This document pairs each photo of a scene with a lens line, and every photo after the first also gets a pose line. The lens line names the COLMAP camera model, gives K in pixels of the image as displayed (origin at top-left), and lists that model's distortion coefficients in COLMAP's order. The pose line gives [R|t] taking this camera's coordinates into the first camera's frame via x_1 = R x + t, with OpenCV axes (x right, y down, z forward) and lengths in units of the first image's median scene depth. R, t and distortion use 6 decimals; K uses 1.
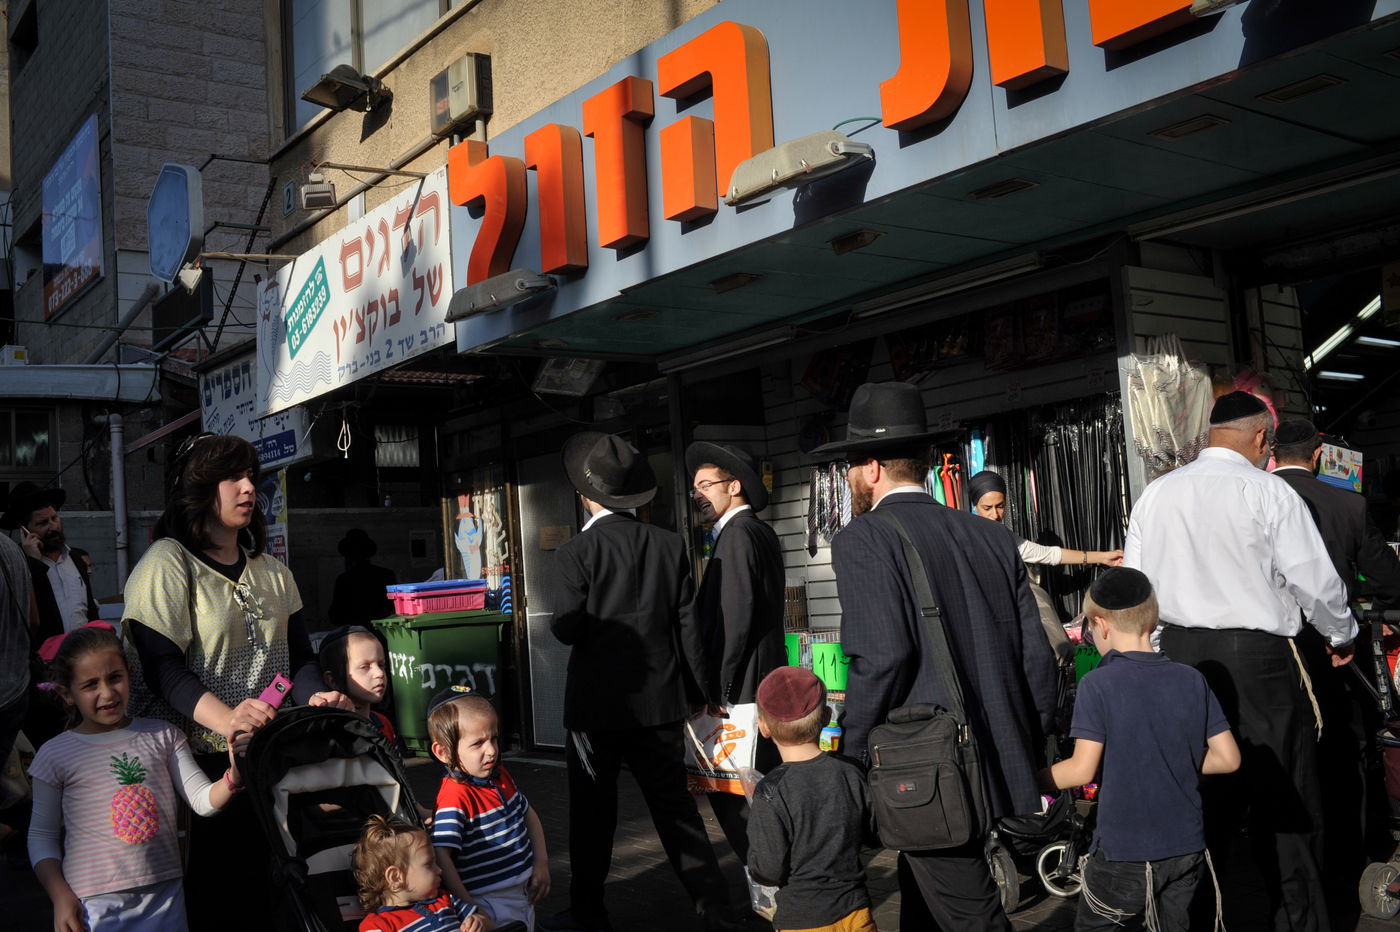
lens RADIAL K [[1409.4, 0, 700.0], [0, 1409.4, 466.0], [0, 0, 1]] dist [-0.112023, 0.175995]
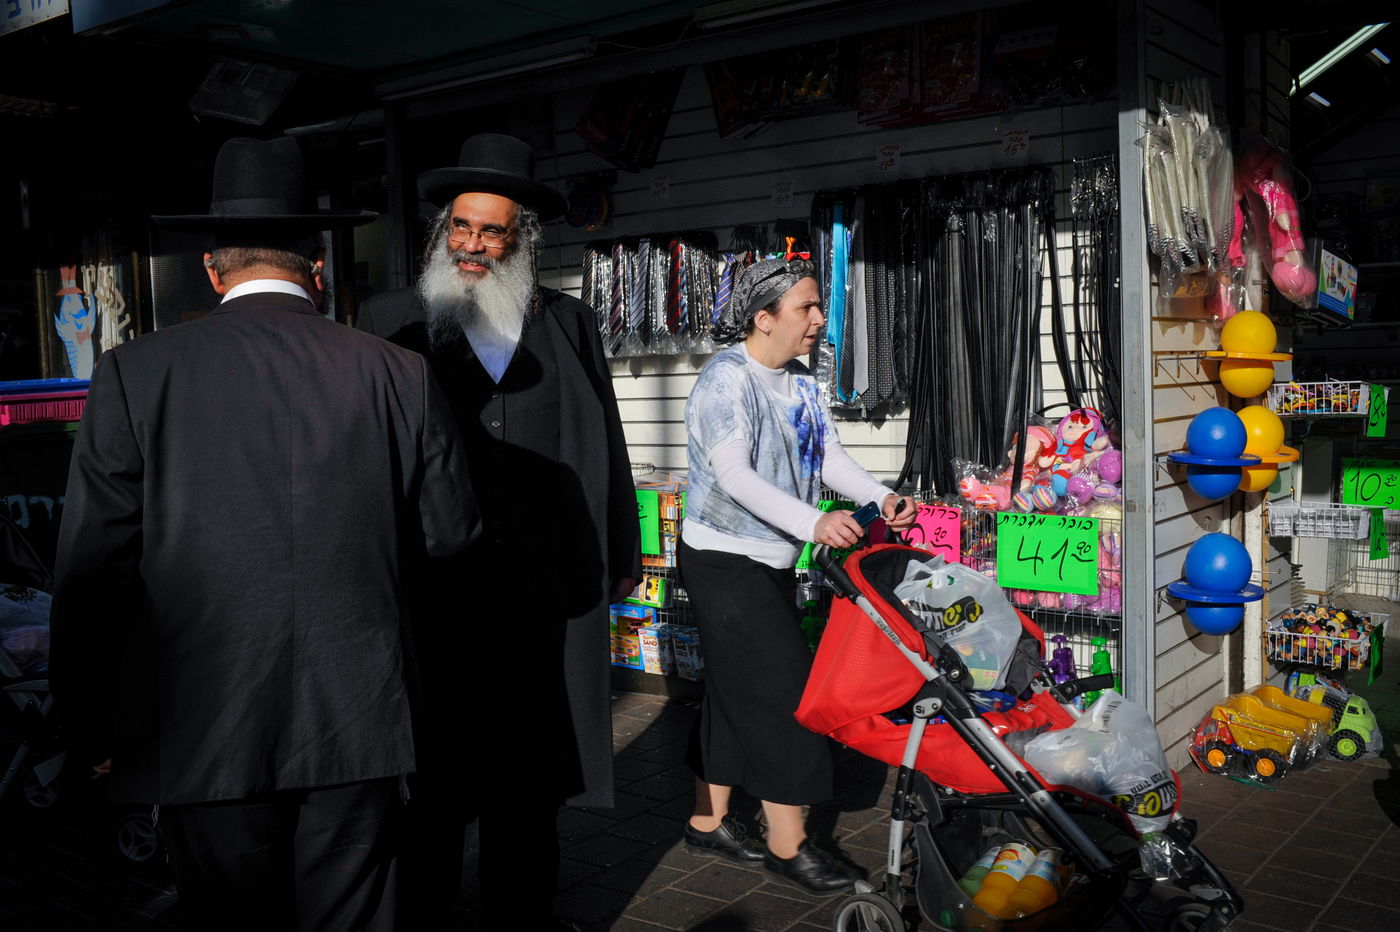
lens RADIAL K [[1409.4, 0, 700.0], [0, 1409.4, 466.0], [0, 0, 1]] dist [-0.112023, 0.175995]
pose [[0.961702, 0.017230, 0.273555, -0.071061], [-0.056116, 0.989259, 0.134972, 0.014037], [-0.268291, -0.145154, 0.952339, 0.312751]]
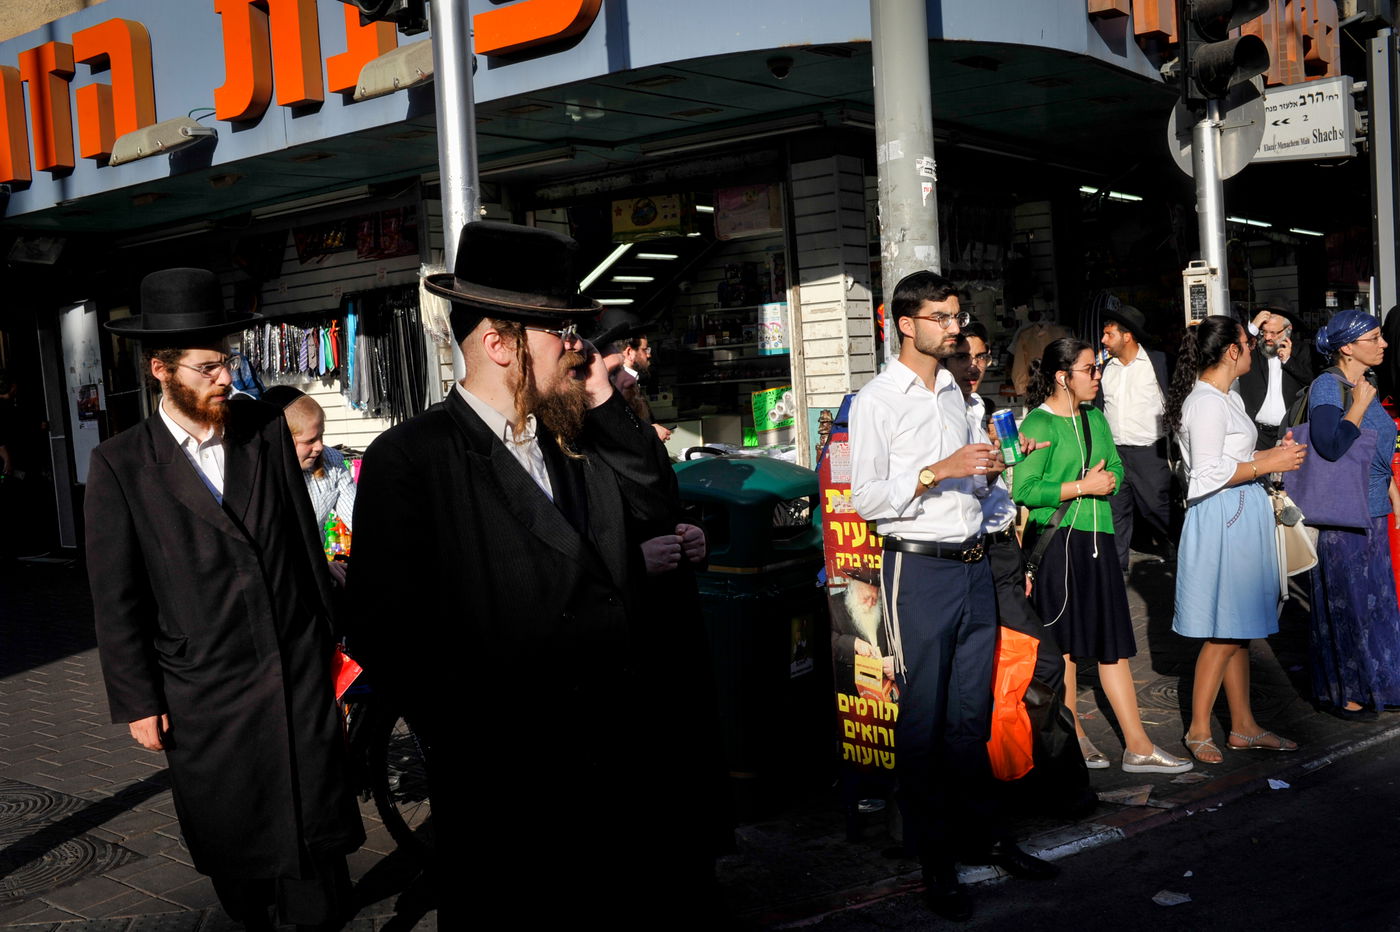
lens RADIAL K [[1409.4, 0, 700.0], [0, 1409.4, 466.0], [0, 0, 1]] dist [-0.112023, 0.175995]
pose [[0.957809, -0.020833, 0.286650, 0.130631], [-0.019346, 0.990434, 0.136623, -0.061672], [-0.286754, -0.136404, 0.948244, -0.403211]]
